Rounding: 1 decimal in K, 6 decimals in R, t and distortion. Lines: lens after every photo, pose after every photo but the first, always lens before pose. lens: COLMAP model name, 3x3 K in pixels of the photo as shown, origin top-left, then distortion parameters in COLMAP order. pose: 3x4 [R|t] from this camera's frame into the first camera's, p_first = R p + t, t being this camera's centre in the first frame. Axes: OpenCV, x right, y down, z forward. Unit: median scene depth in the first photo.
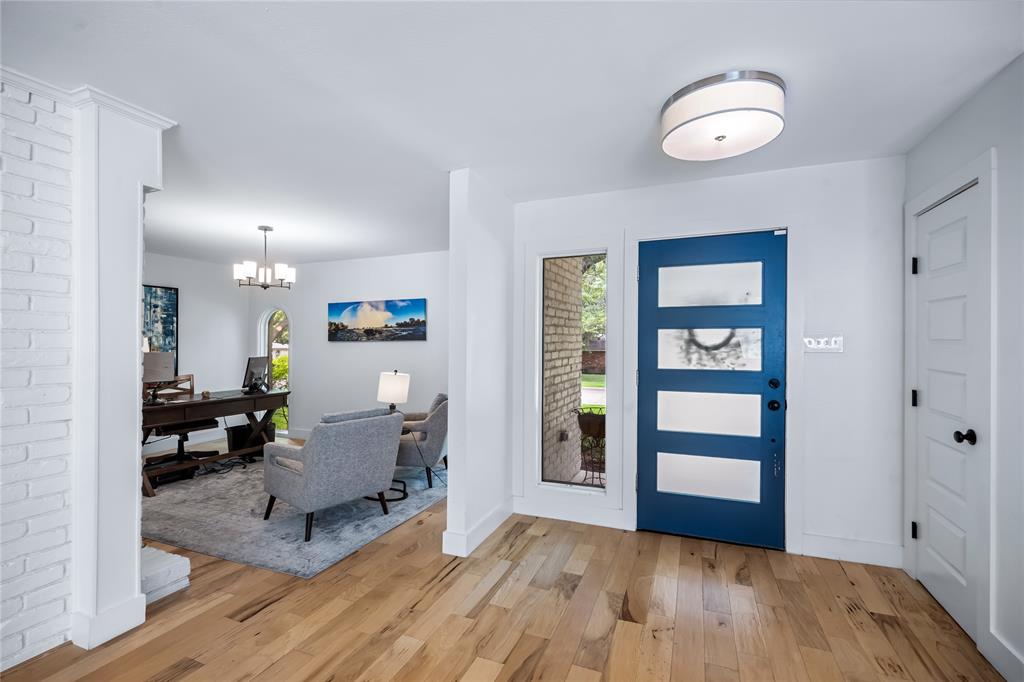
lens RADIAL K [[451.8, 0, 513.4], [0, 451.8, 331.9], [0, 0, 1]] dist [-0.008624, 0.000548]
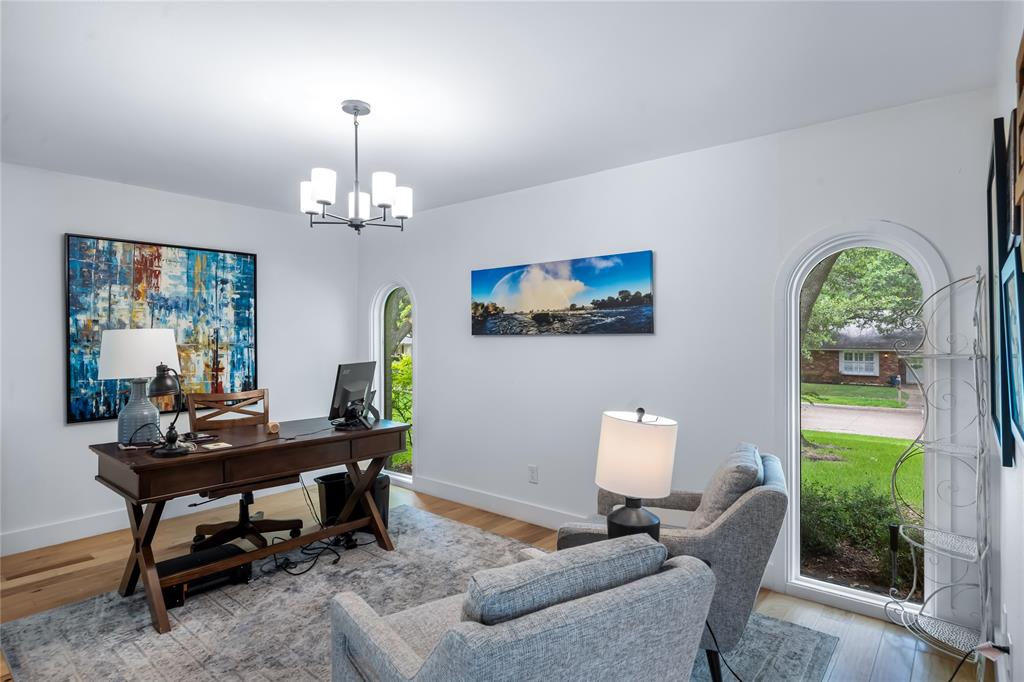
lens RADIAL K [[546.1, 0, 513.0], [0, 546.1, 333.6], [0, 0, 1]] dist [-0.006258, -0.000637]
pose [[0.954502, -0.000710, -0.298204, -0.203293], [0.005829, 0.999851, 0.016276, 0.010037], [0.298148, -0.017273, 0.954363, 0.465562]]
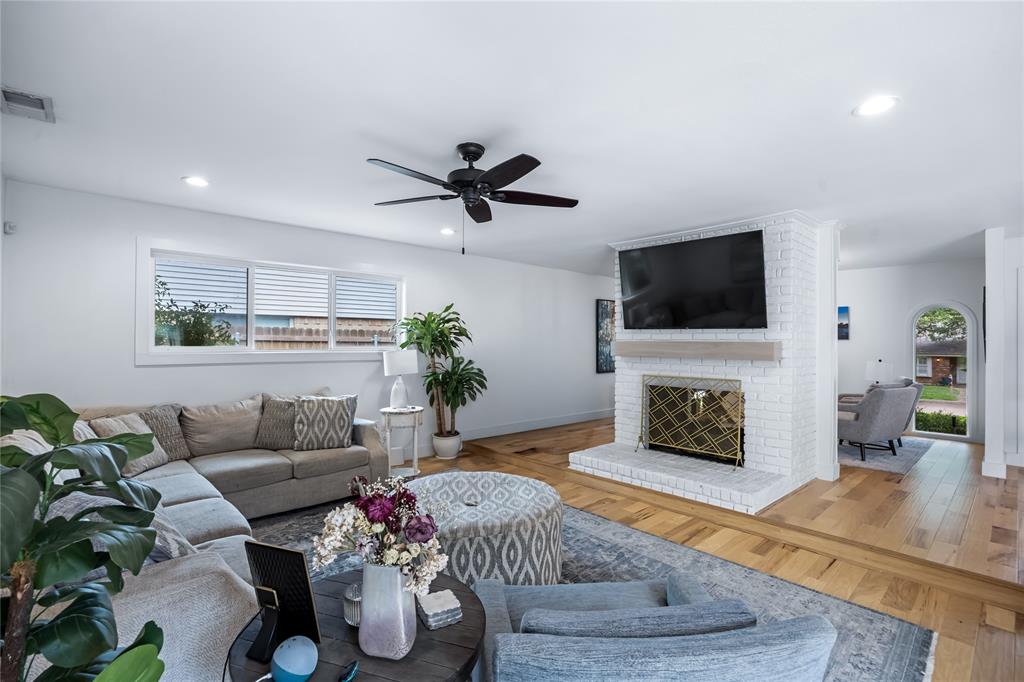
lens RADIAL K [[470.7, 0, 516.4], [0, 470.7, 336.9], [0, 0, 1]] dist [-0.015770, 0.000475]
pose [[0.906514, 0.004538, -0.422152, -0.607182], [0.000266, 0.999936, 0.011320, -0.004157], [0.422176, -0.010374, 0.906455, -0.724217]]
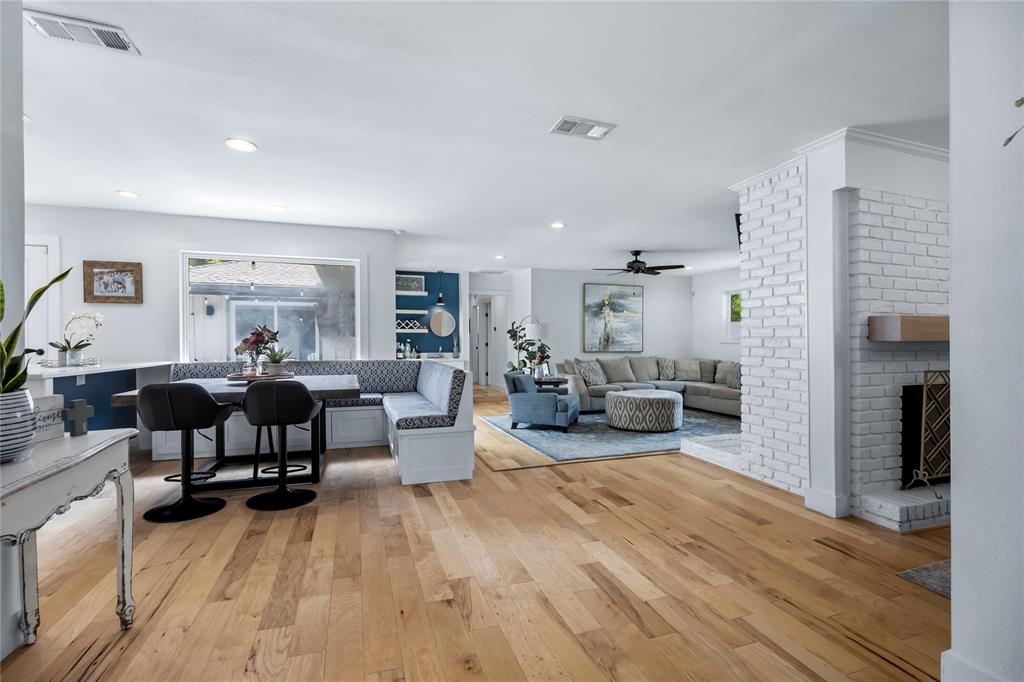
lens RADIAL K [[470.7, 0, 514.0], [0, 470.7, 331.8], [0, 0, 1]] dist [-0.015770, 0.000475]
pose [[-0.749930, -0.013176, -0.661386, 0.396434], [0.011500, 0.999391, -0.032949, 0.063900], [0.661417, -0.032315, -0.749322, 0.697465]]
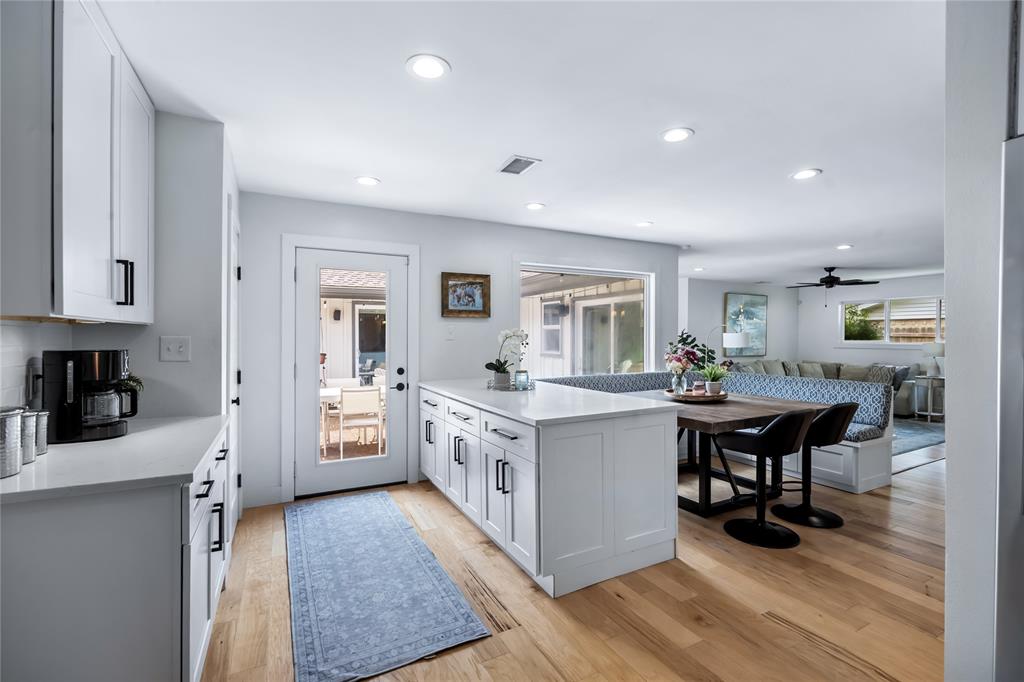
lens RADIAL K [[451.8, 0, 514.4], [0, 451.8, 341.2], [0, 0, 1]] dist [-0.008624, 0.000548]
pose [[-0.651472, 0.007572, -0.758635, 1.052703], [0.014351, 0.999894, -0.002344, 0.007892], [0.758537, -0.012414, -0.651512, 0.011336]]
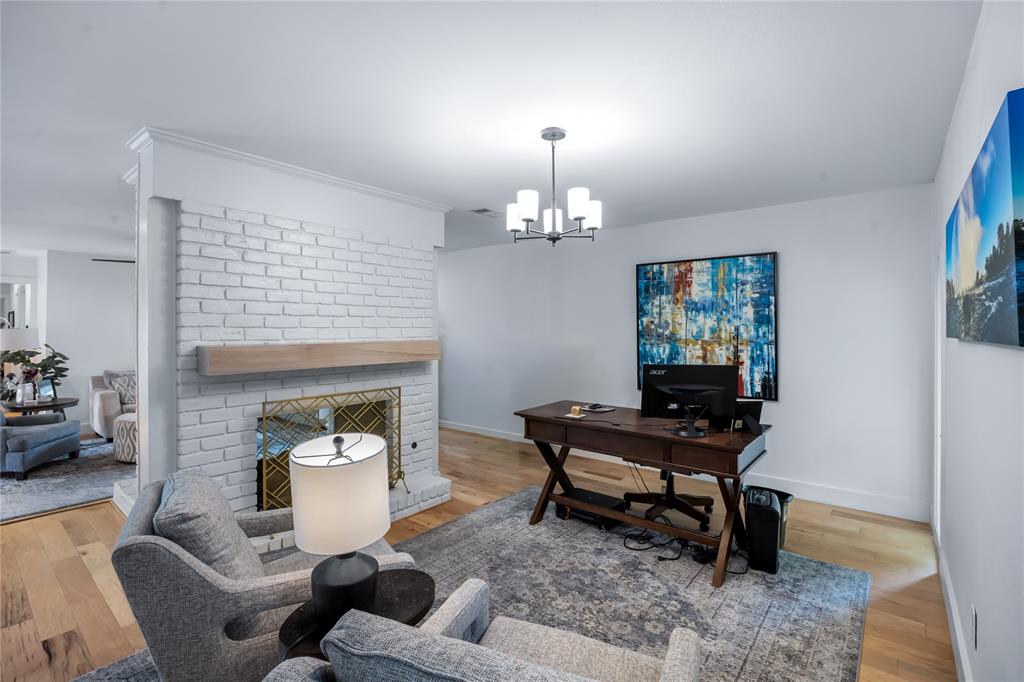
lens RADIAL K [[470.7, 0, 525.0], [0, 470.7, 323.1], [0, 0, 1]] dist [-0.015770, 0.000475]
pose [[-0.281494, -0.006591, -0.959540, 0.015471], [0.020614, 0.999704, -0.012914, 0.011354], [0.959341, -0.023415, -0.281275, 1.098946]]
